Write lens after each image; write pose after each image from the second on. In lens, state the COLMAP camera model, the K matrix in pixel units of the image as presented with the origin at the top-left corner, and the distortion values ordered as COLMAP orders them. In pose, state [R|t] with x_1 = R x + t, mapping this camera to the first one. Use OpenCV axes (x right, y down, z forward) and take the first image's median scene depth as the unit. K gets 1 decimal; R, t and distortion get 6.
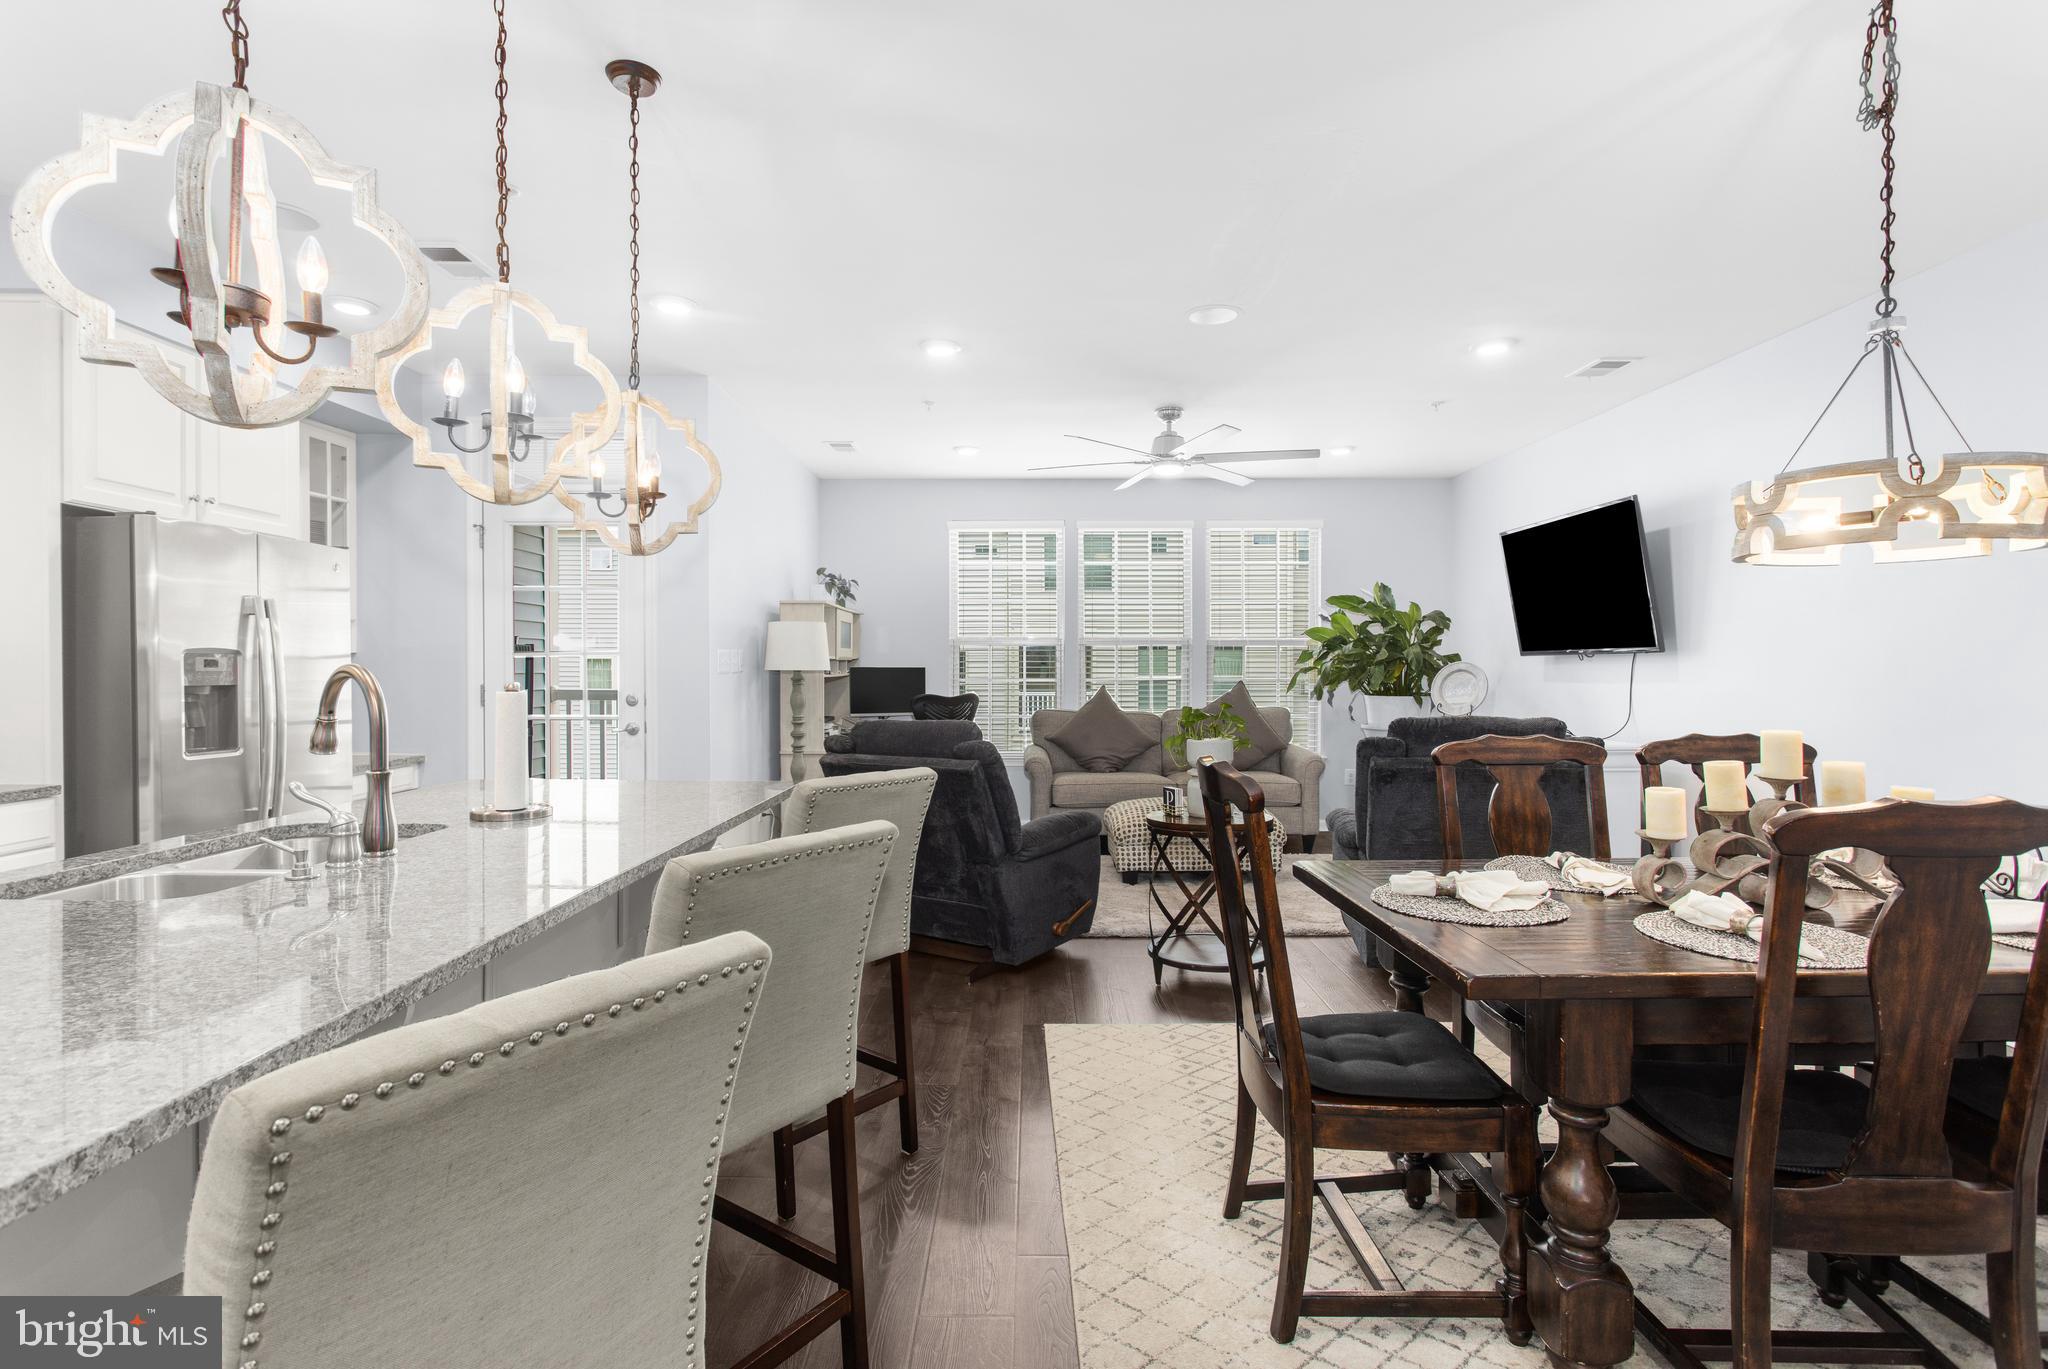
lens RADIAL K [[993.1, 0, 1023.8], [0, 993.1, 683.0], [0, 0, 1]] dist [0.001430, 0.001953]
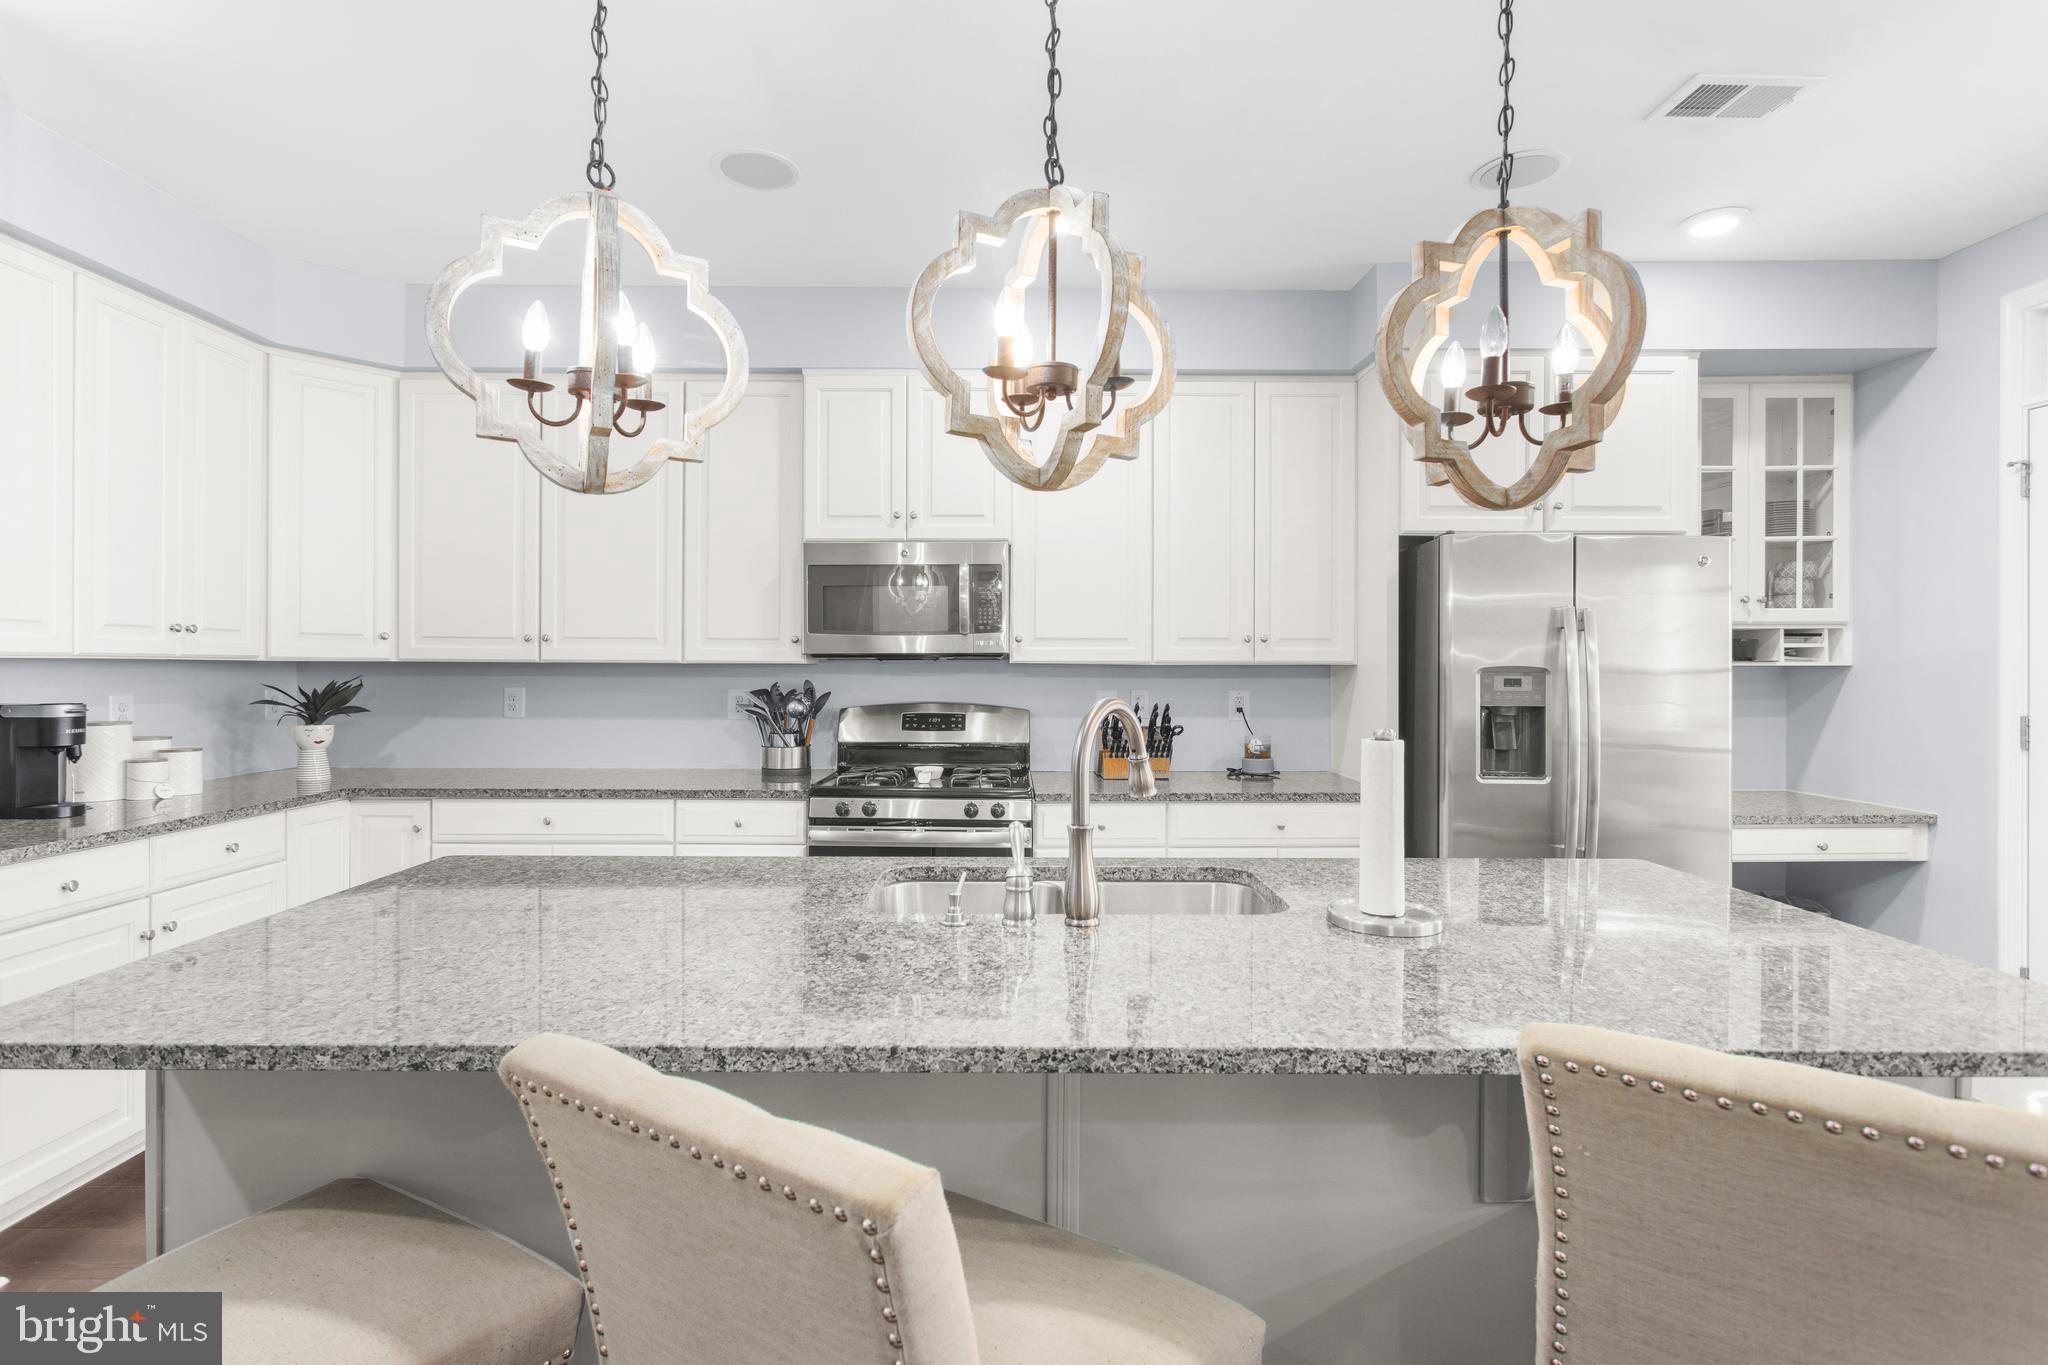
lens RADIAL K [[993.1, 0, 1013.3], [0, 993.1, 673.3], [0, 0, 1]] dist [0.001430, 0.001953]
pose [[-0.000146, 0.006283, -0.999980, 0.059040], [-0.017567, 0.999826, 0.006284, -0.013177], [0.999846, 0.017568, -0.000035, 0.265875]]
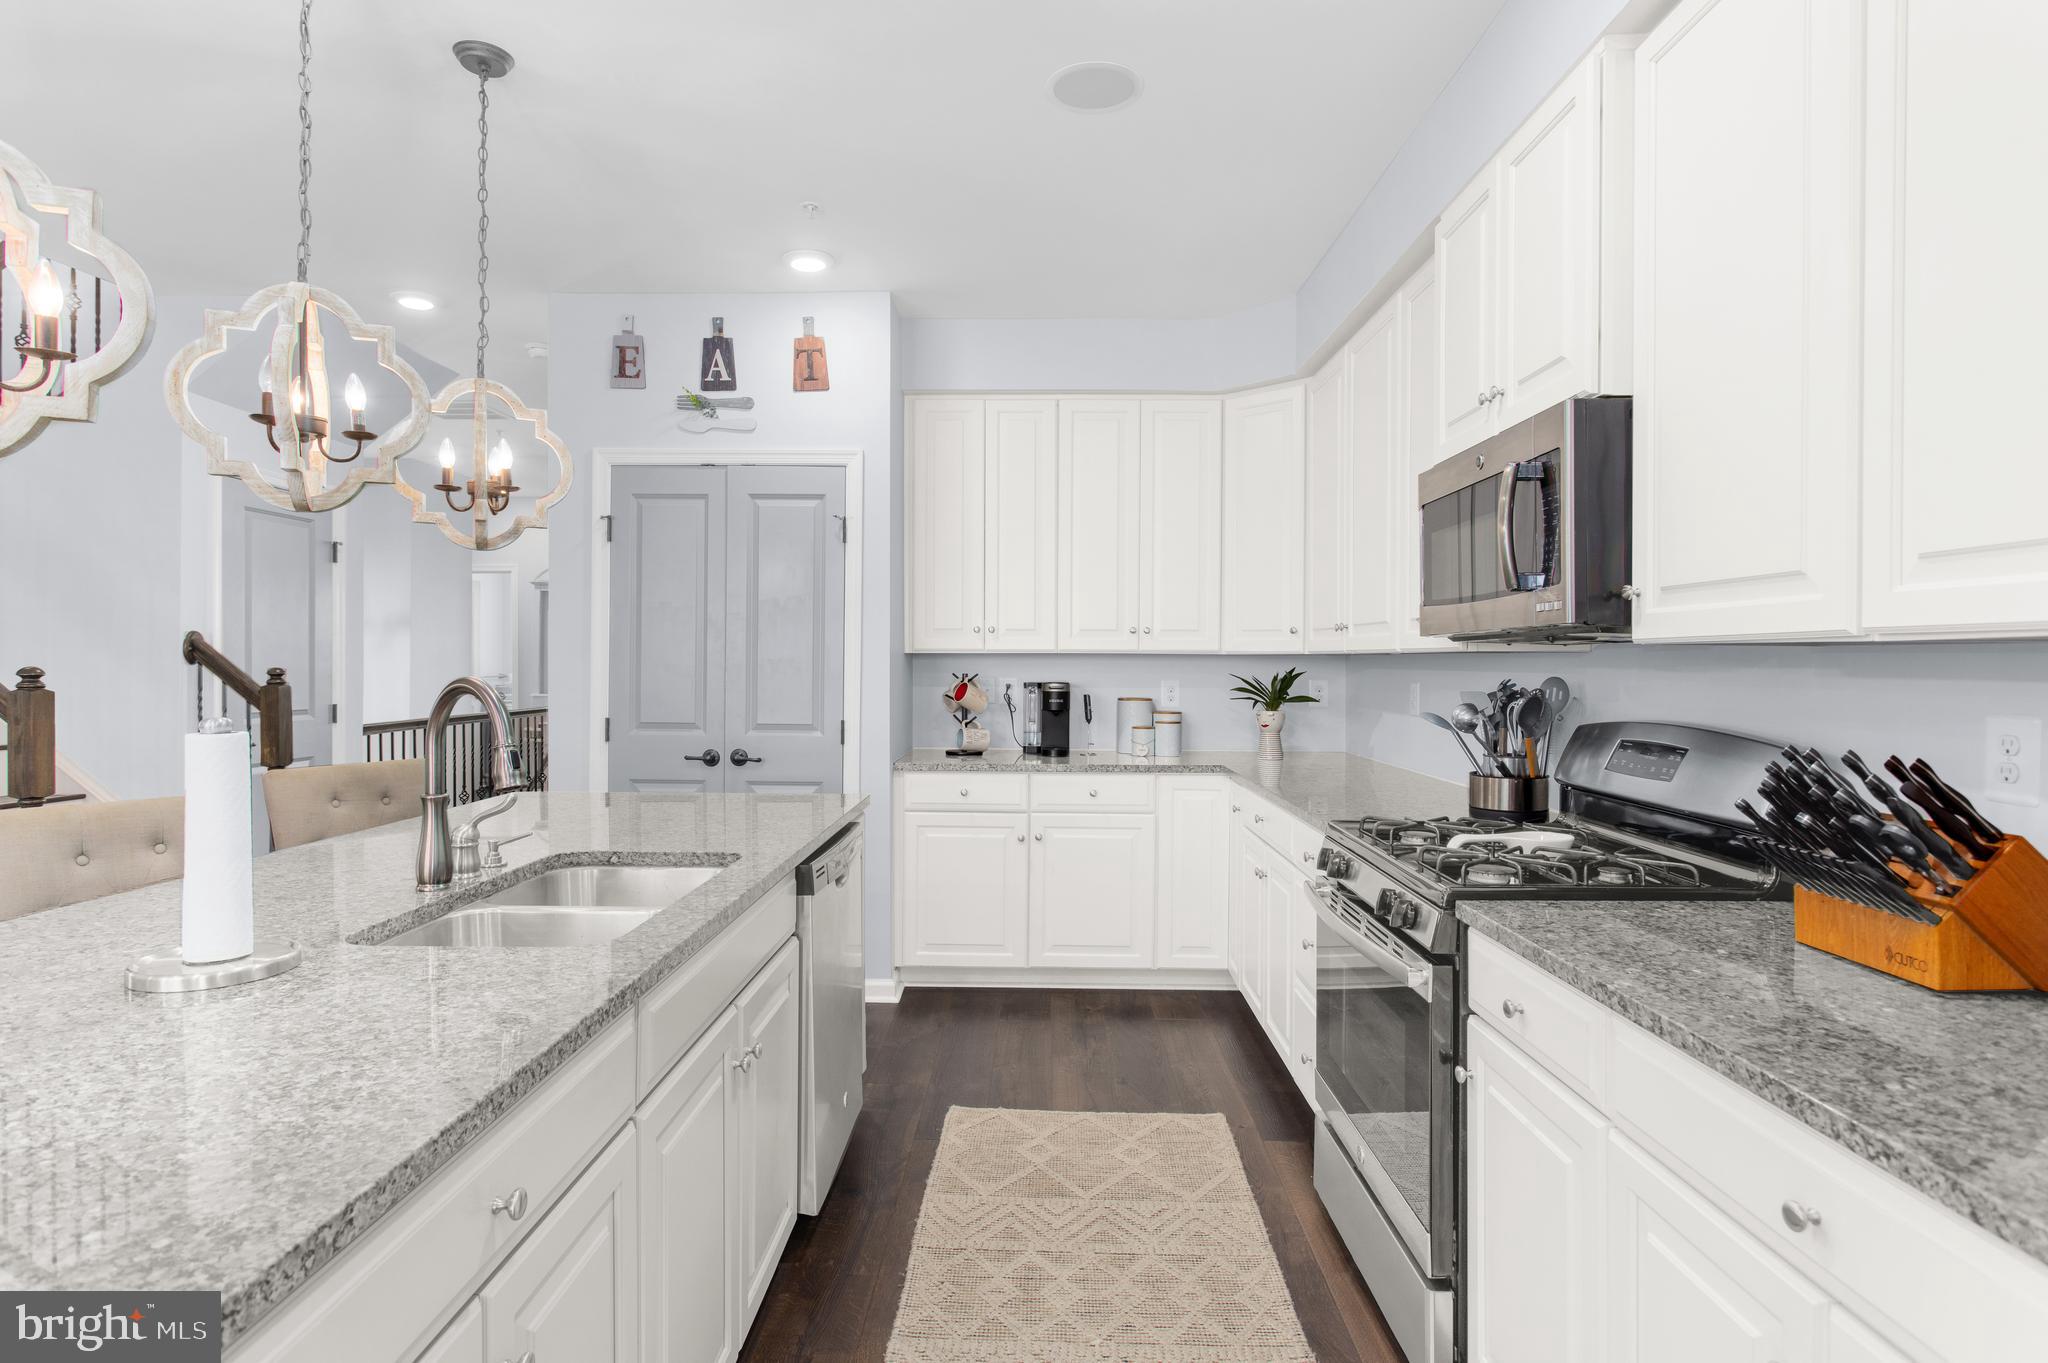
lens RADIAL K [[1072.6, 0, 1023.4], [0, 1072.6, 666.9], [0, 0, 1]] dist [-0.006884, 0.006736]
pose [[-0.999672, -0.005484, 0.024998, -0.337508], [-0.005011, 0.999808, 0.018967, -0.013965], [-0.025098, 0.018835, -0.999508, 0.547042]]
